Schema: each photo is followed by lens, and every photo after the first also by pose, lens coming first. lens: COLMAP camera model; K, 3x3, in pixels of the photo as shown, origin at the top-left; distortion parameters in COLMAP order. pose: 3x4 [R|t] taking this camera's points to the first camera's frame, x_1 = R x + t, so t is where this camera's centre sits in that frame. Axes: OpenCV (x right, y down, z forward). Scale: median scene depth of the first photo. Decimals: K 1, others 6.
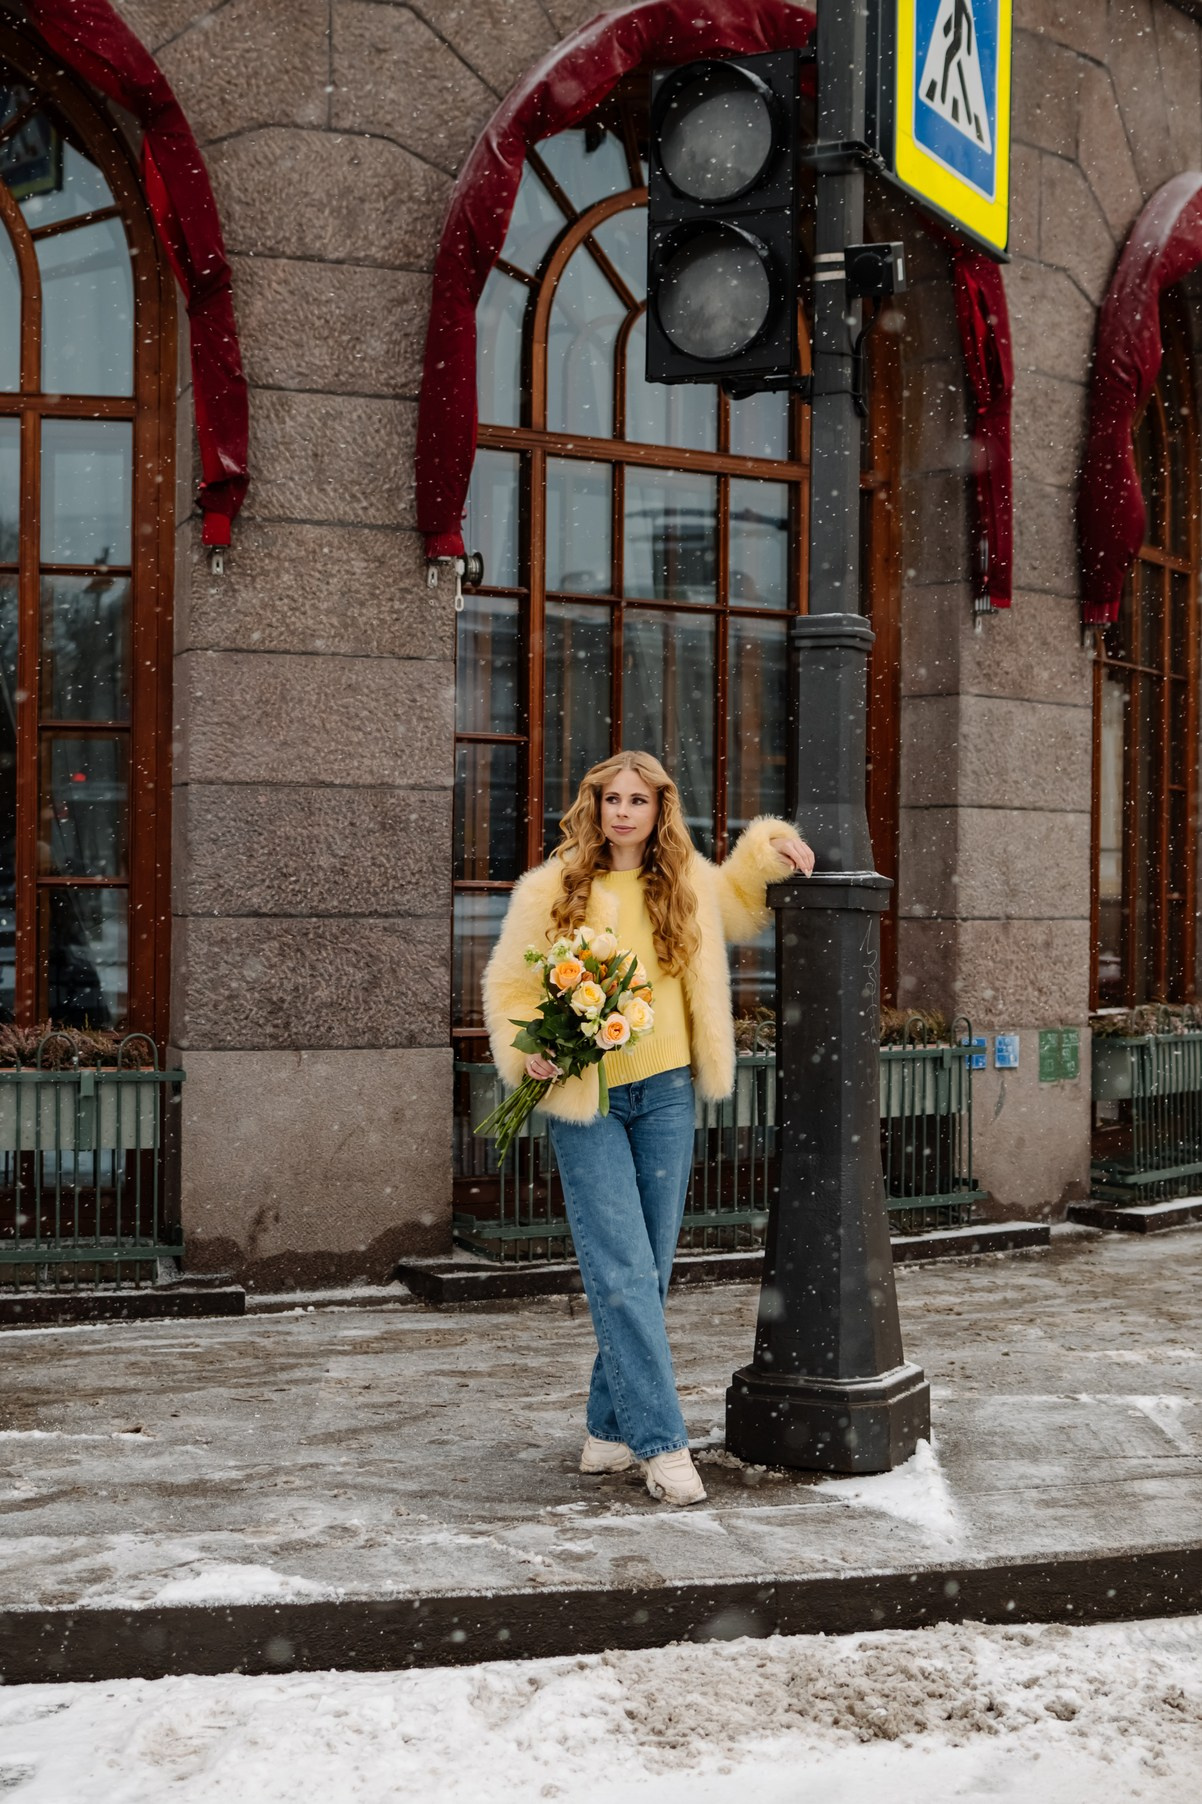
lens RADIAL K [[2710.4, 0, 601.0], [0, 2710.4, 902.0], [0, 0, 1]] dist [-0.008257, 0.085381]
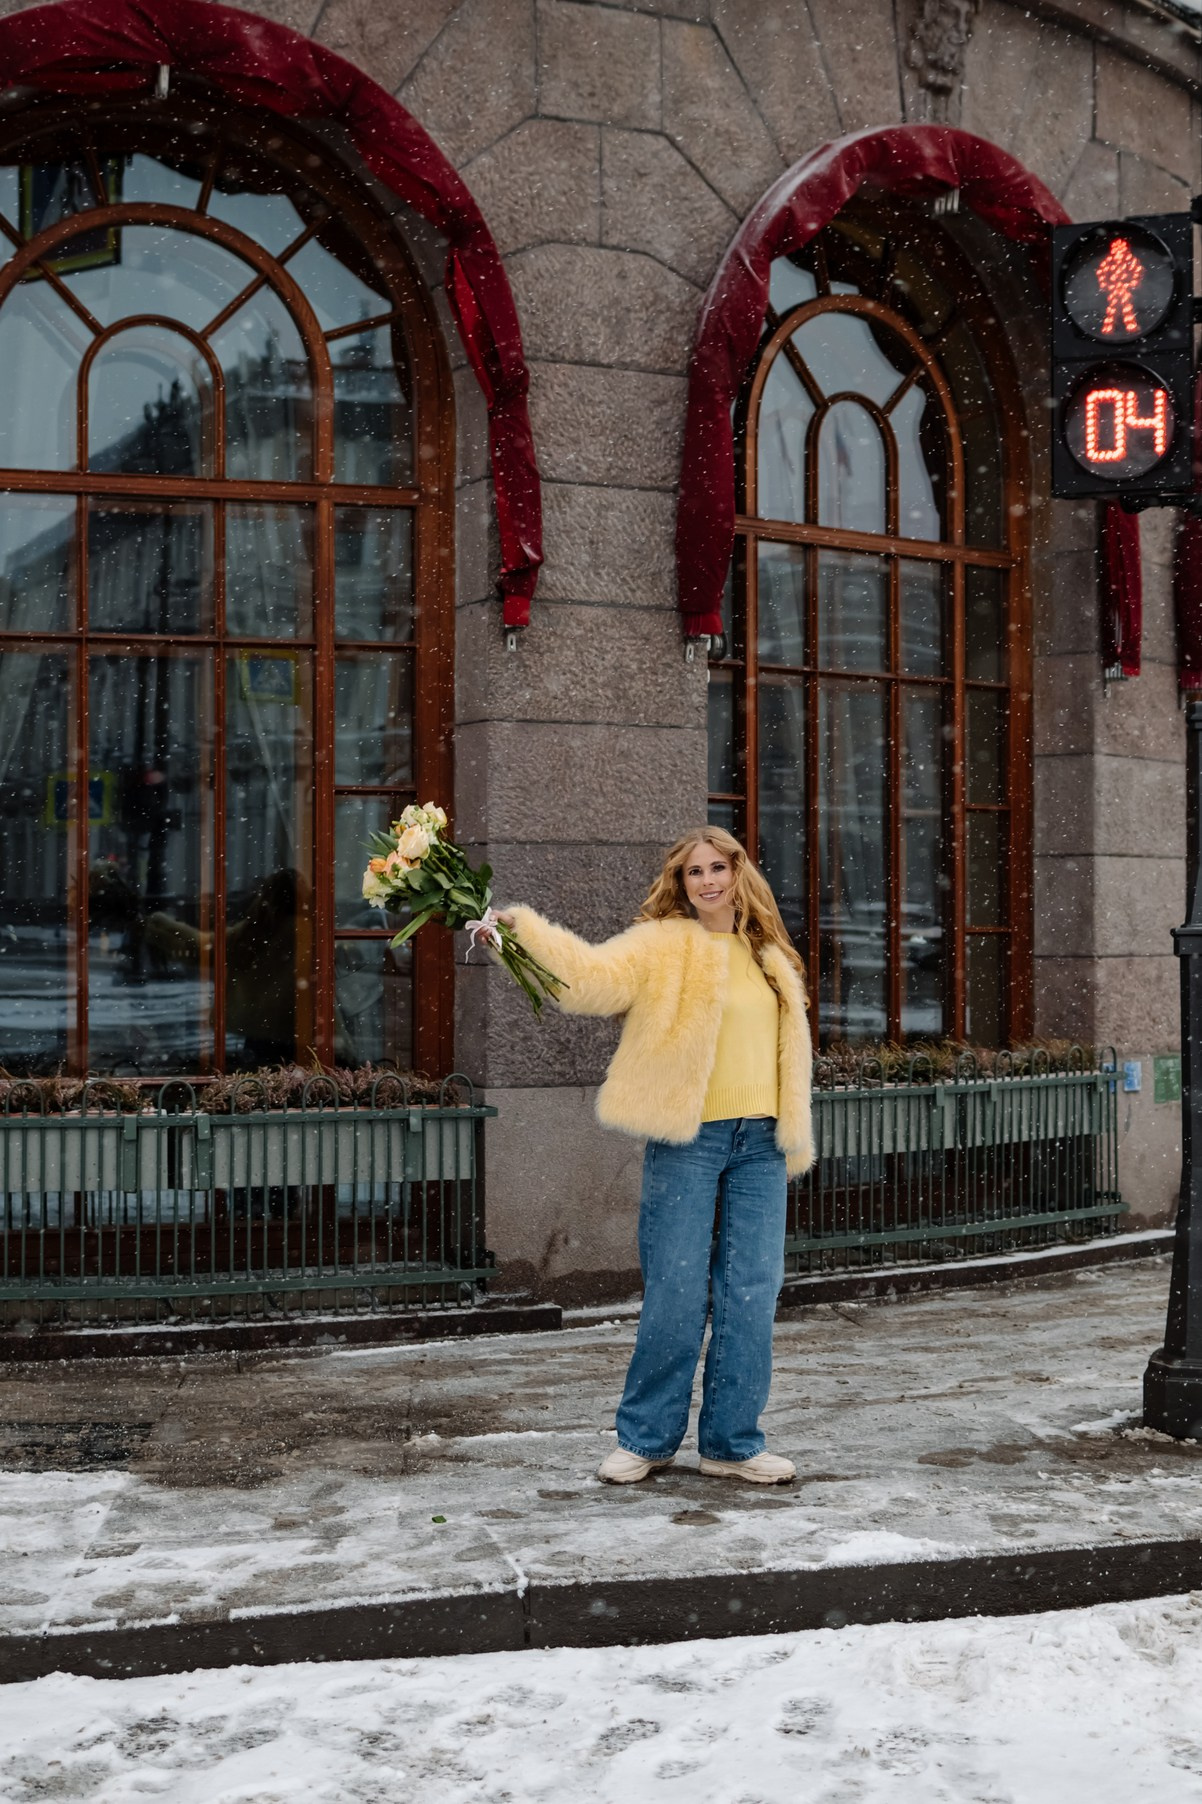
lens RADIAL K [[2710.4, 0, 601.0], [0, 2710.4, 902.0], [0, 0, 1]] dist [-0.008257, 0.085381]
pose [[0.992830, -0.009570, 0.119150, -0.232559], [0.010794, 0.999895, -0.009634, -0.008958], [-0.119045, 0.010851, 0.992830, -0.085791]]
